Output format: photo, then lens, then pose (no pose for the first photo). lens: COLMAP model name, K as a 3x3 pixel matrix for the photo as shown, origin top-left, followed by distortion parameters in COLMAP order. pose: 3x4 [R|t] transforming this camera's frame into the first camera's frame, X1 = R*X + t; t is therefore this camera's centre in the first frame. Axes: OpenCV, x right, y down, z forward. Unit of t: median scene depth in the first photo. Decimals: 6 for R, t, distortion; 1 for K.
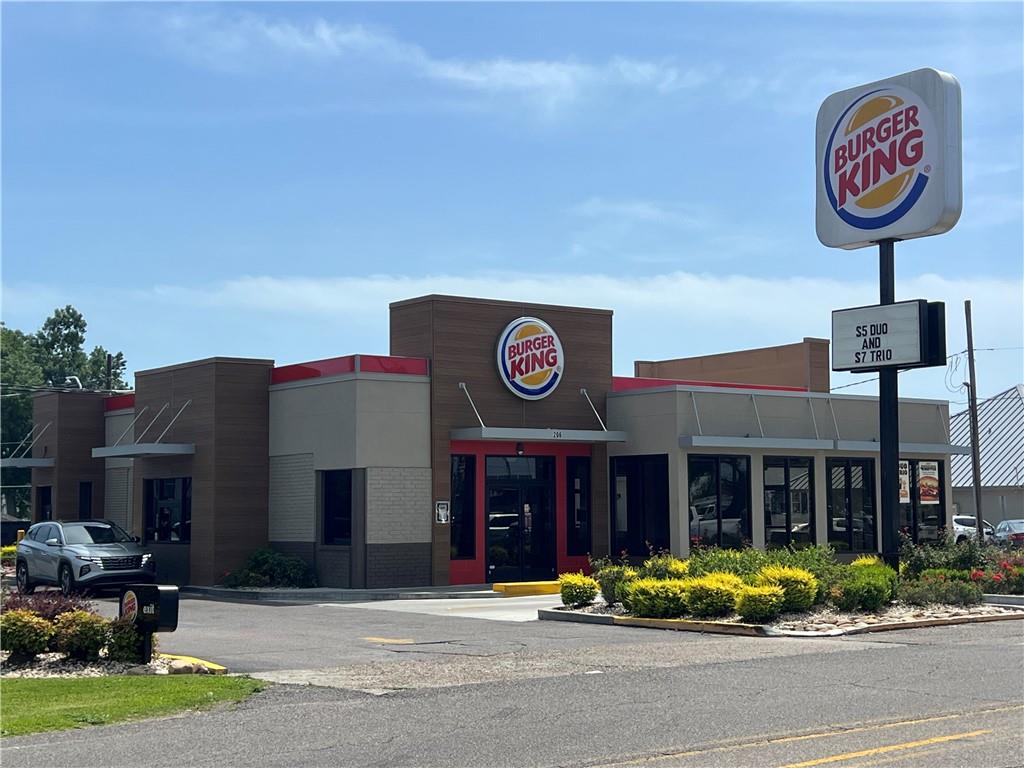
lens RADIAL K [[1550.8, 0, 508.5], [0, 1550.8, 389.0], [0, 0, 1]] dist [0.111589, 0.000000]
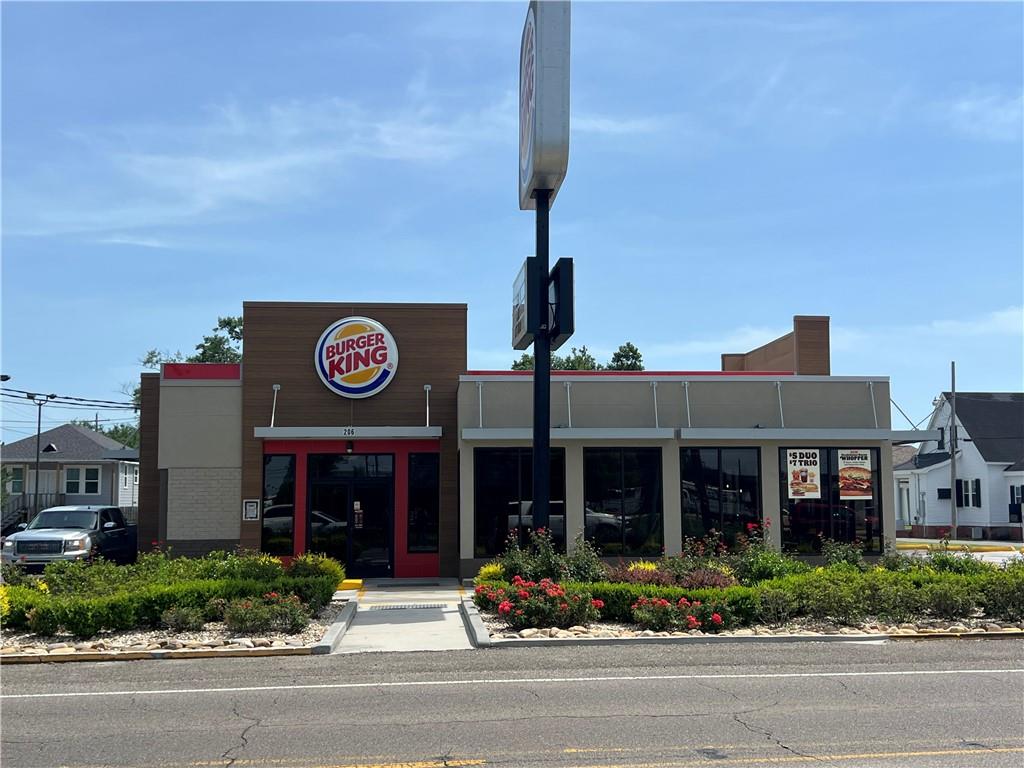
lens RADIAL K [[1198.3, 0, 506.6], [0, 1198.3, 387.2], [0, 0, 1]] dist [0.074397, 0.000000]
pose [[0.854153, -0.050623, -0.517552, 0.501891], [0.041819, 0.998714, -0.028669, 0.026286], [0.518337, 0.002844, 0.855171, 0.382565]]
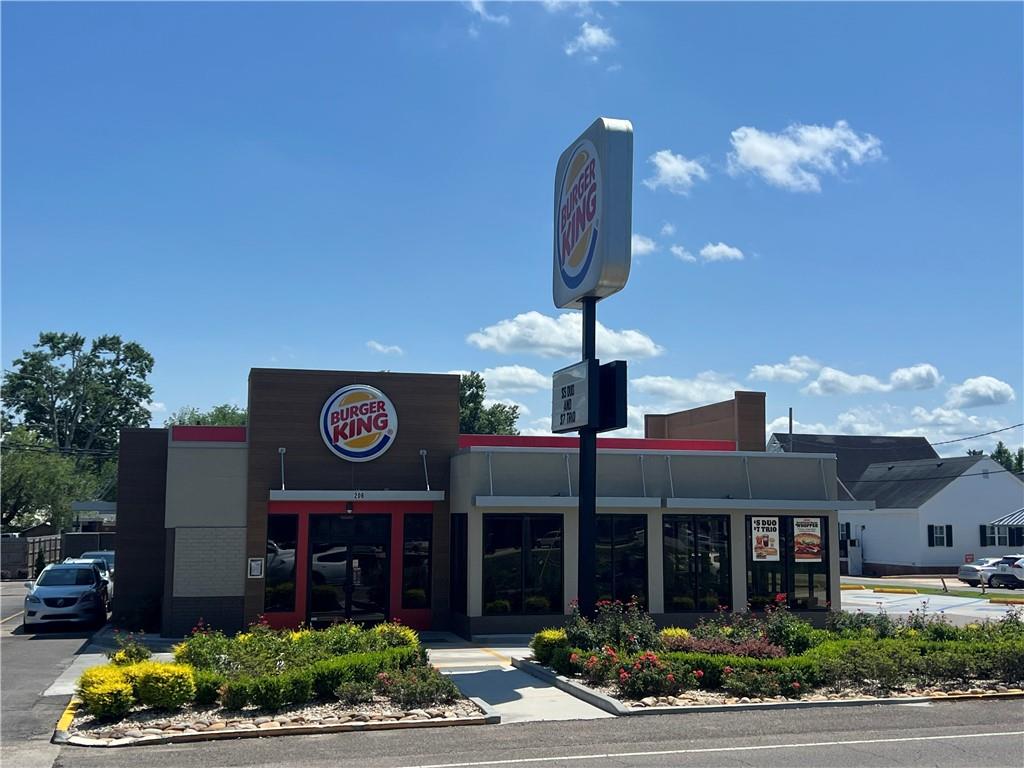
lens RADIAL K [[1221.9, 0, 523.7], [0, 1221.9, 377.3], [0, 0, 1]] dist [0.077363, 0.000000]
pose [[0.935457, -0.033384, -0.351861, 0.420492], [0.019282, 0.998867, -0.043509, -0.012312], [0.352914, 0.033916, 0.935041, 0.247537]]
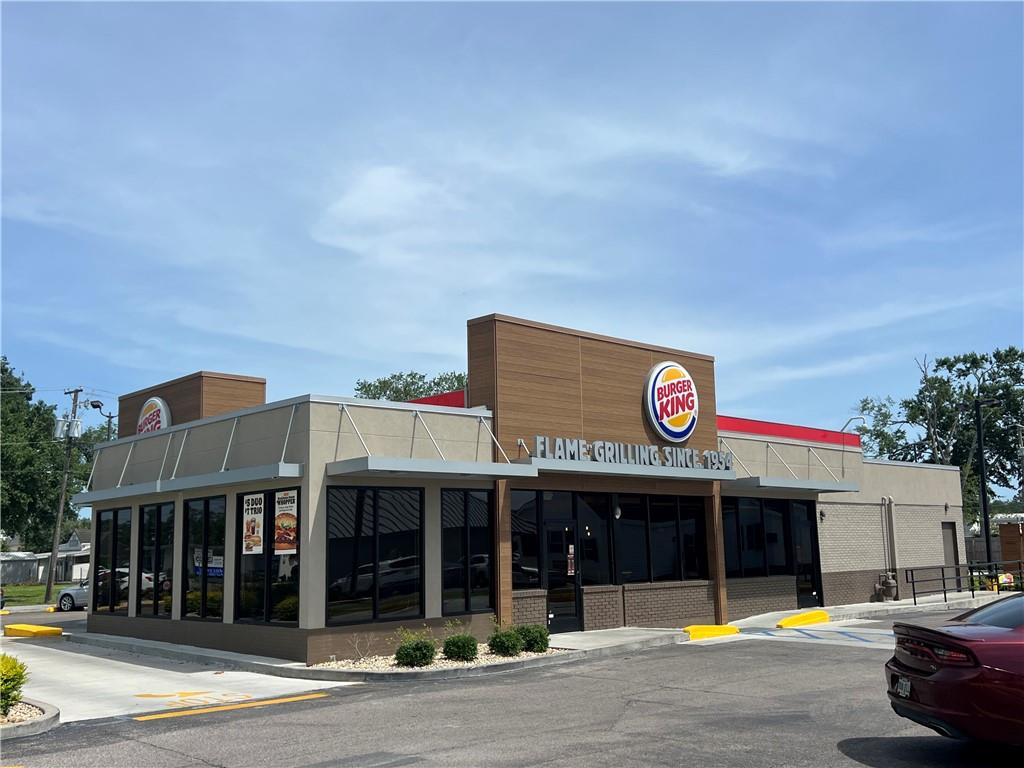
lens RADIAL K [[1012.9, 0, 511.8], [0, 1012.9, 384.6], [0, 0, 1]] dist [0.007730, 0.000000]
pose [[0.133305, -0.159943, -0.978084, 0.804857], [0.102242, 0.983846, -0.146950, 0.084657], [0.985787, -0.080412, 0.147505, 1.159324]]
